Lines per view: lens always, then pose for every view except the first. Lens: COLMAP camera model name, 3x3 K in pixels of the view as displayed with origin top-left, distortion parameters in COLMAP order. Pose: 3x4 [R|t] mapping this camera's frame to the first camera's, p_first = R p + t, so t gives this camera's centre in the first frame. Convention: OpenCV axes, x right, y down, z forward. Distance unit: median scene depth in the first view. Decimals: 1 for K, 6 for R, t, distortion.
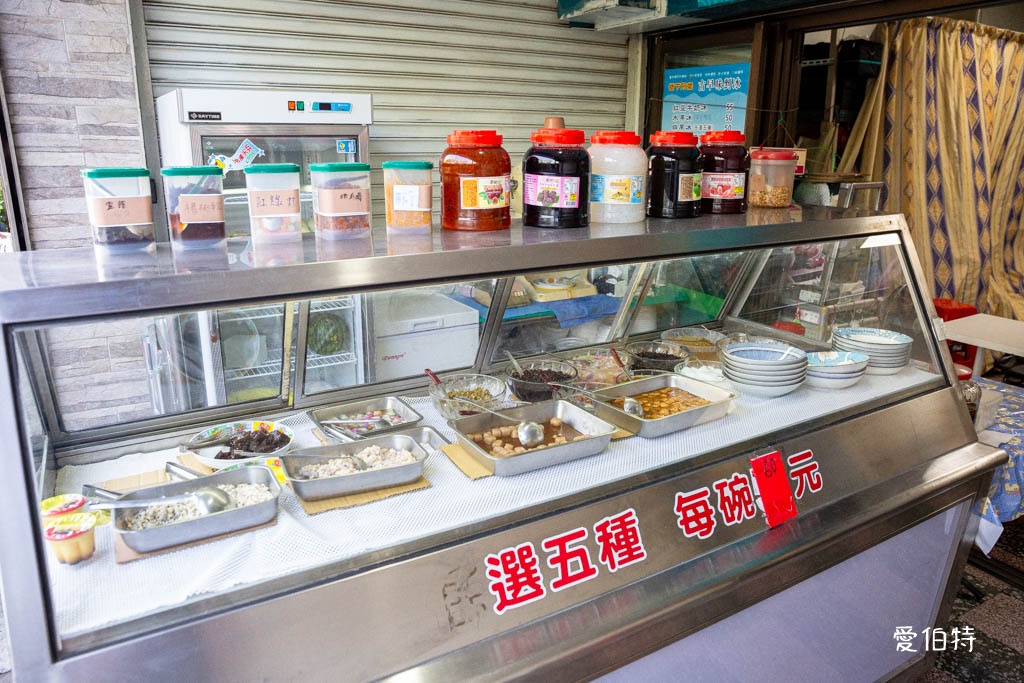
lens RADIAL K [[687.7, 0, 485.5], [0, 687.7, 343.9], [0, 0, 1]] dist [-0.076433, 0.037891]
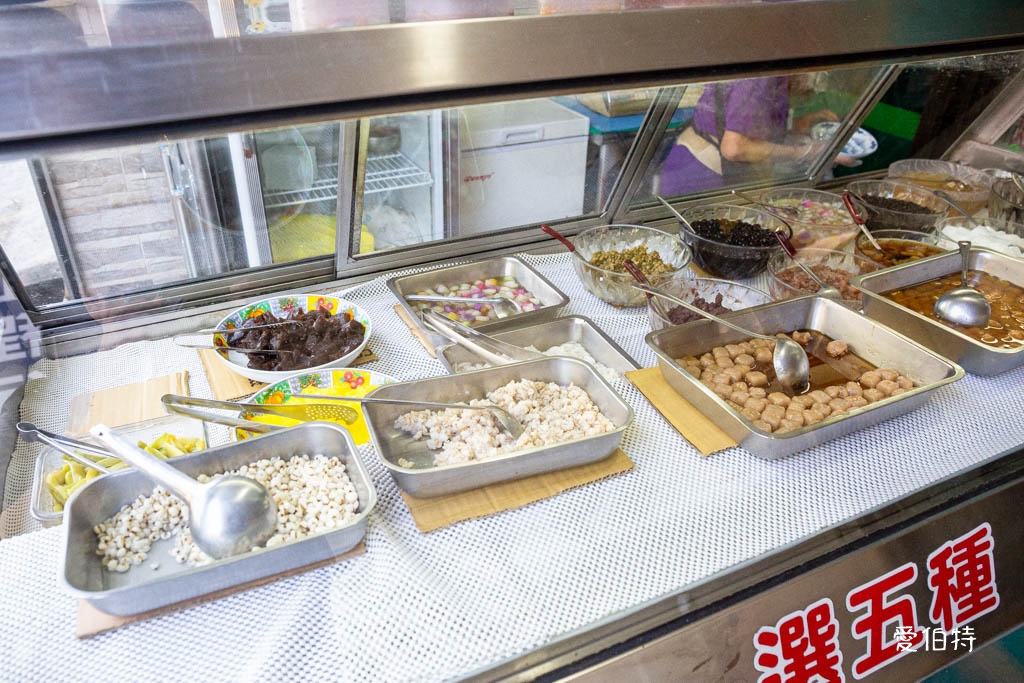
lens RADIAL K [[696.5, 0, 458.4], [0, 696.5, 353.8], [0, 0, 1]] dist [-0.094754, 0.049160]
pose [[0.994124, 0.053633, -0.094024, -0.120244], [-0.024179, 0.956699, 0.290073, -0.027123], [0.105511, -0.286096, 0.952374, 0.334663]]
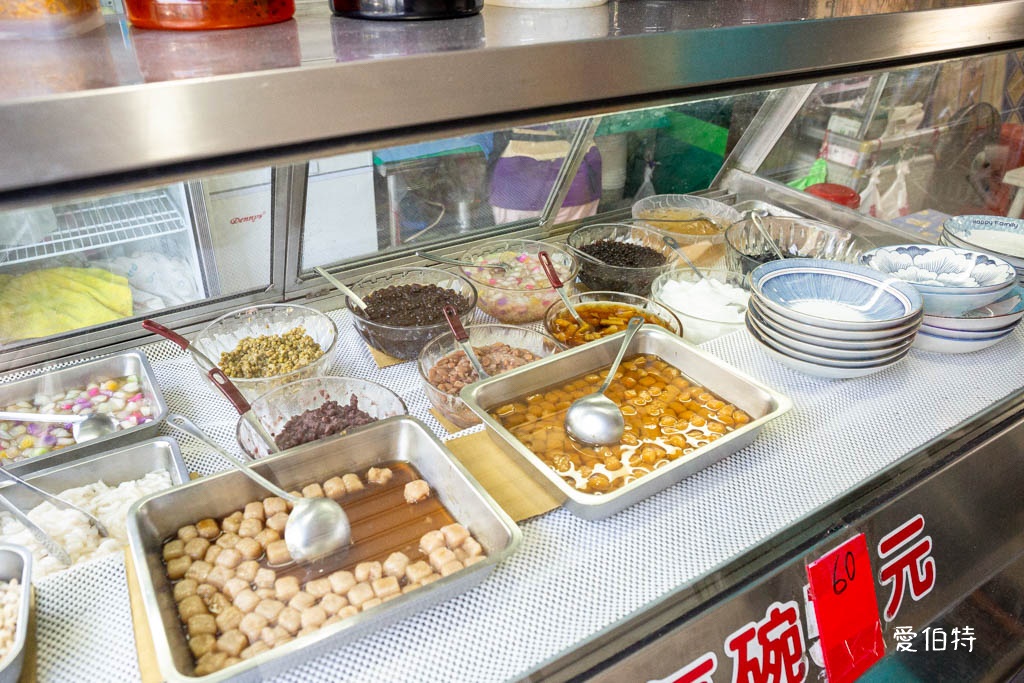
lens RADIAL K [[702.7, 0, 444.1], [0, 702.7, 345.2], [0, 0, 1]] dist [-0.074512, 0.039434]
pose [[0.999999, -0.001045, -0.000212, 0.113237], [0.001063, 0.963045, 0.269338, -0.079703], [-0.000077, -0.269338, 0.963046, 0.467788]]
